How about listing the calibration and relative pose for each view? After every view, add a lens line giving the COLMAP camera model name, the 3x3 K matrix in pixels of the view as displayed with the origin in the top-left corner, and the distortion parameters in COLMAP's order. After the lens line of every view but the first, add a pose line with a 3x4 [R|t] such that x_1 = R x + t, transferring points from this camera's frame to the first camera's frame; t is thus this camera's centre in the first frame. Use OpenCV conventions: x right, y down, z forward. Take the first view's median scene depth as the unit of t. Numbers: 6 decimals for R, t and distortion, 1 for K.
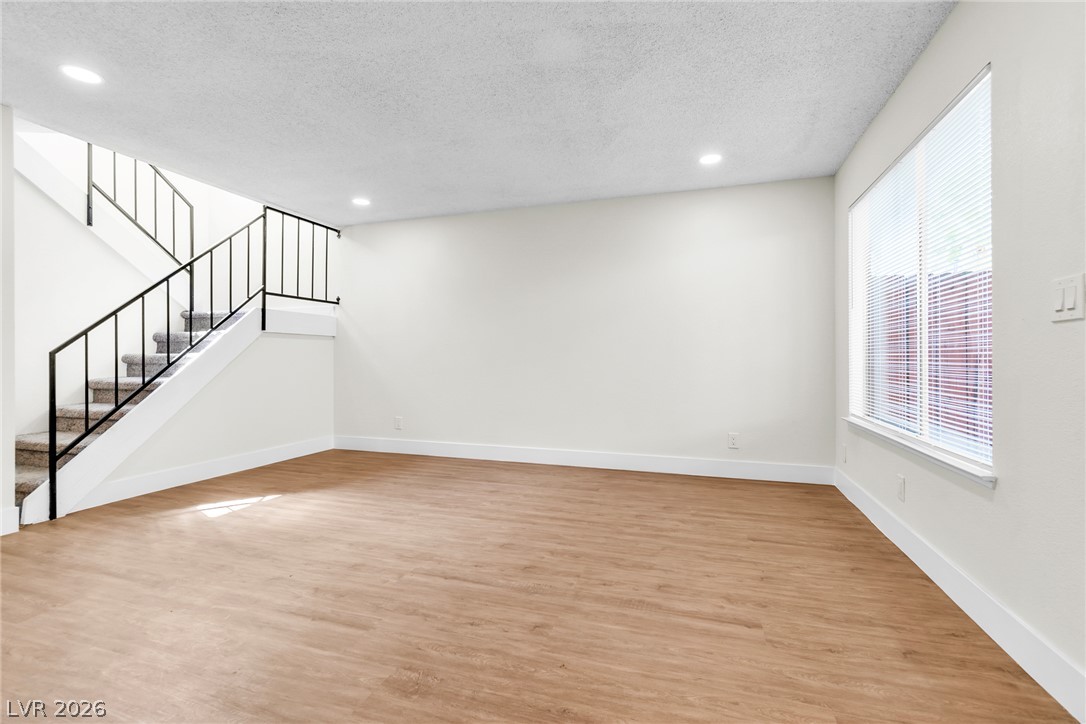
lens RADIAL K [[497.5, 0, 540.6], [0, 497.5, 342.8], [0, 0, 1]] dist [0.000271, -0.001310]
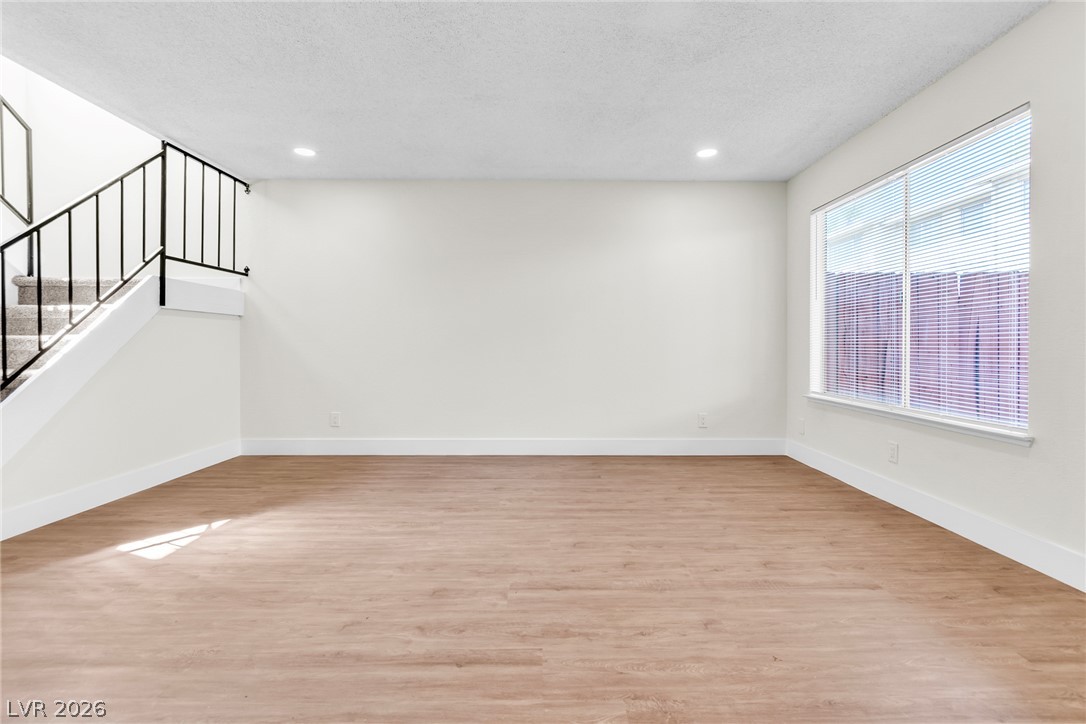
lens RADIAL K [[497.5, 0, 562.4], [0, 497.5, 341.6], [0, 0, 1]] dist [0.000271, -0.001310]
pose [[0.944649, 0.003785, 0.328061, -0.320219], [-0.011510, 0.999700, 0.021610, 0.007609], [-0.327881, -0.024190, 0.944409, 0.113599]]
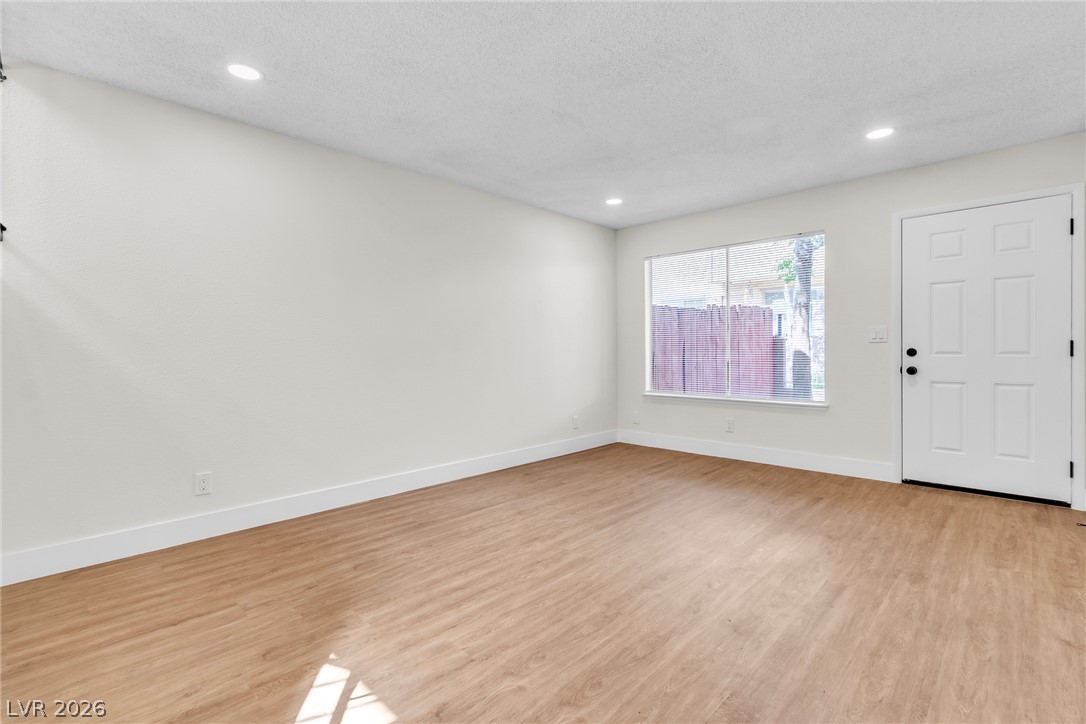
lens RADIAL K [[497.5, 0, 575.9], [0, 497.5, 353.9], [0, 0, 1]] dist [0.000271, -0.001310]
pose [[0.407137, -0.014233, 0.913256, -0.968309], [-0.024494, 0.999349, 0.026495, -0.012578], [-0.913039, -0.033157, 0.406523, 0.622461]]
